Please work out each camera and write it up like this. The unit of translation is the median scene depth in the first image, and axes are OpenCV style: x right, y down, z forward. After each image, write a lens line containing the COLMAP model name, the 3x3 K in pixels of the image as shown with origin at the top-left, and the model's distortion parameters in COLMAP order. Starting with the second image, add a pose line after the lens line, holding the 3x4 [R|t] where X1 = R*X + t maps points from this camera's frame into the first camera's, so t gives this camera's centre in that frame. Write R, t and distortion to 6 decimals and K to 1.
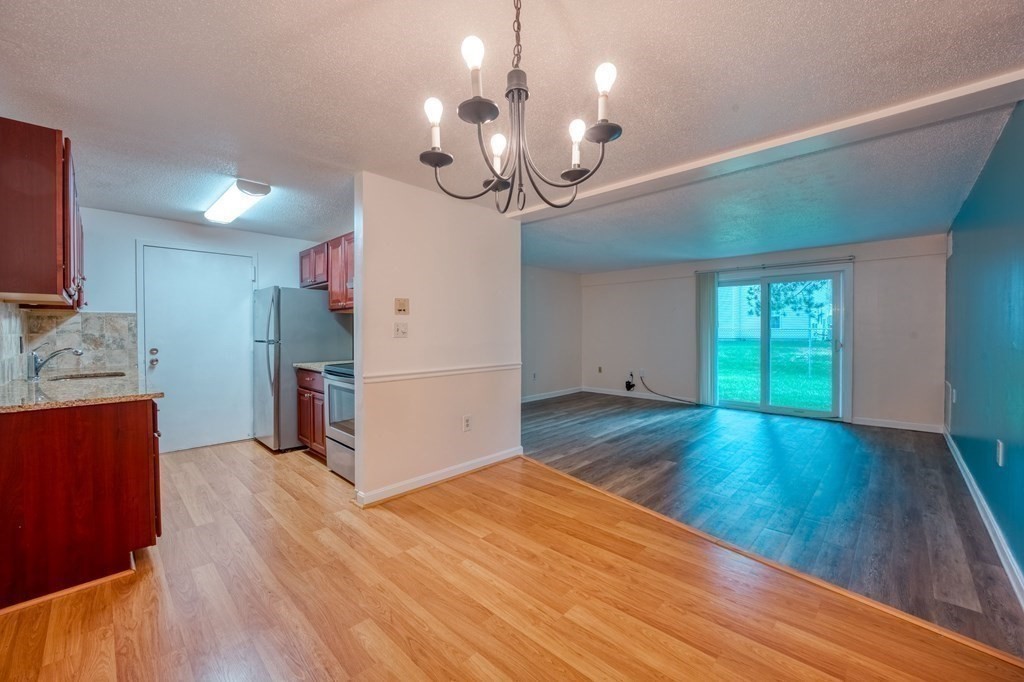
lens RADIAL K [[402.2, 0, 513.3], [0, 402.2, 336.8], [0, 0, 1]] dist [-0.007158, -0.001542]
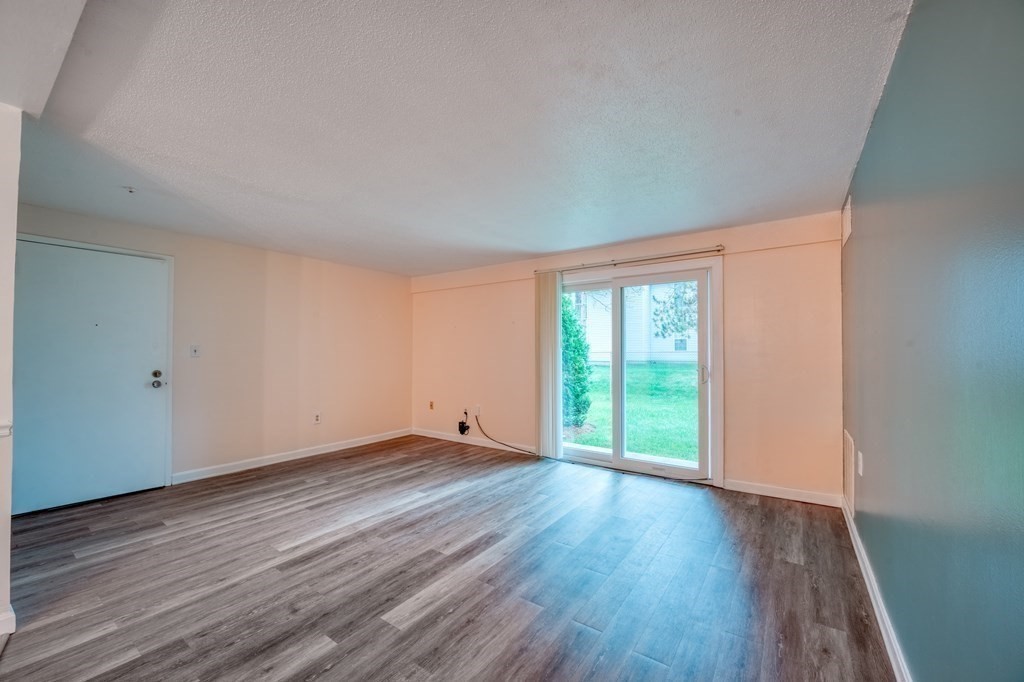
lens RADIAL K [[398.3, 0, 517.5], [0, 398.3, 347.7], [0, 0, 1]] dist [-0.009626, 0.000397]
pose [[0.987801, 0.005704, 0.155619, 0.389307], [-0.001394, 0.999613, -0.027796, -0.006110], [-0.155717, 0.027240, 0.987426, 0.375475]]
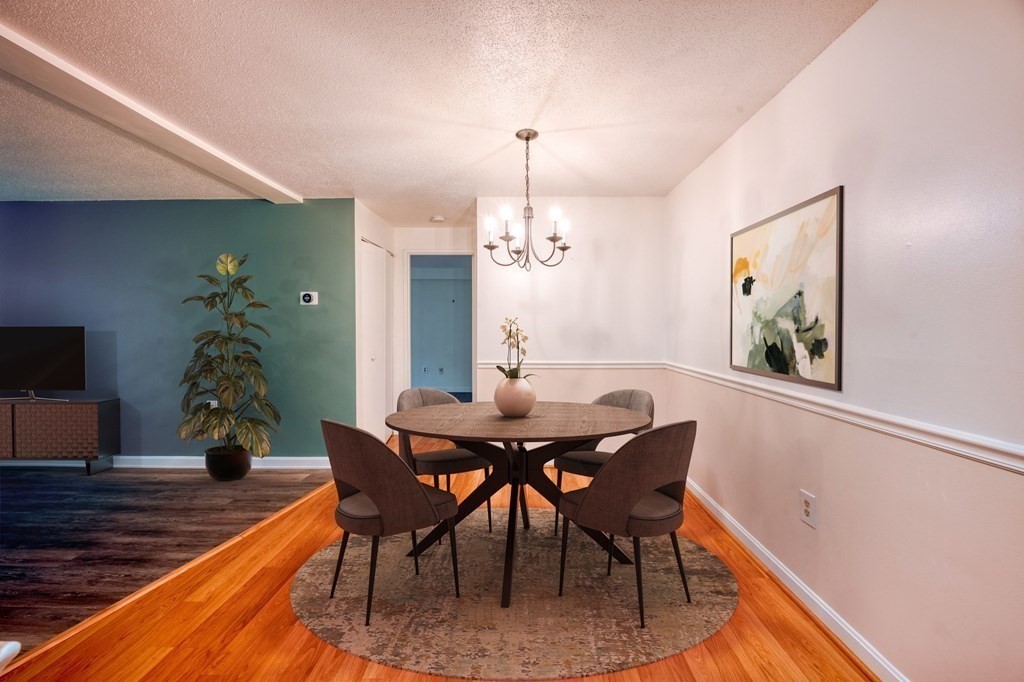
lens RADIAL K [[402.2, 0, 531.9], [0, 402.2, 330.4], [0, 0, 1]] dist [-0.007158, -0.001542]
pose [[-0.690232, -0.002589, 0.723583, -0.320544], [0.012116, 0.999812, 0.015135, -0.005042], [-0.723486, 0.019214, -0.690071, 0.519269]]
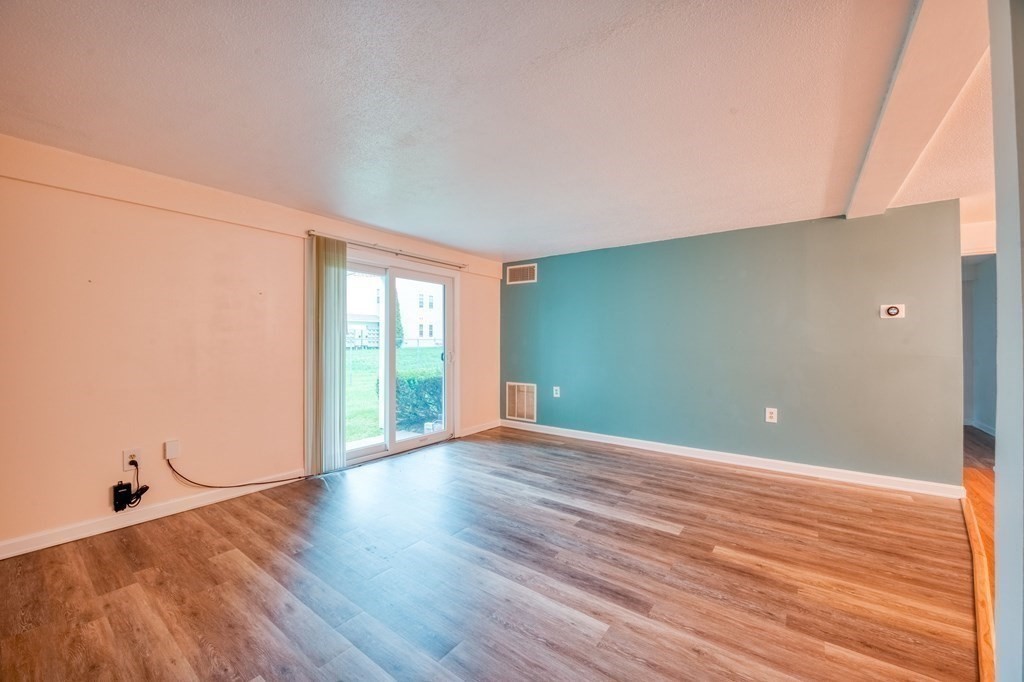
lens RADIAL K [[402.2, 0, 508.5], [0, 402.2, 344.7], [0, 0, 1]] dist [-0.007158, -0.001542]
pose [[-0.125692, -0.001623, 0.992068, -0.133529], [0.010829, 0.999937, 0.003008, -0.008052], [-0.992010, 0.011121, -0.125667, 1.018123]]
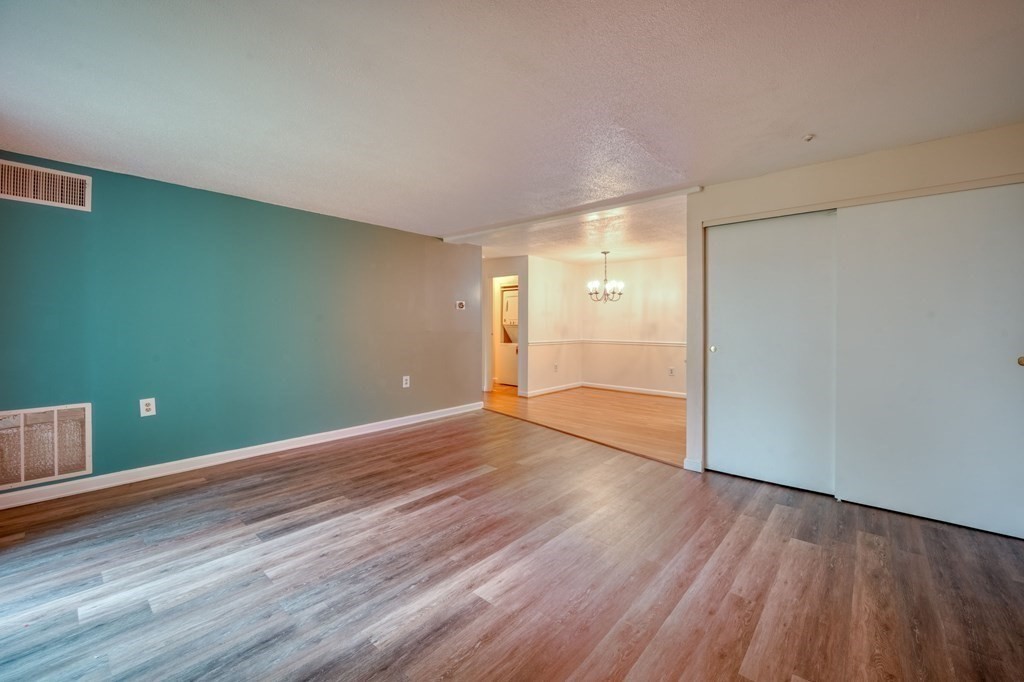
lens RADIAL K [[402.2, 0, 525.3], [0, 402.2, 343.3], [0, 0, 1]] dist [-0.007158, -0.001542]
pose [[-0.998103, 0.004846, -0.061376, 0.319438], [0.001139, 0.998180, 0.060288, -0.017370], [0.061556, 0.060103, -0.996292, 1.401289]]
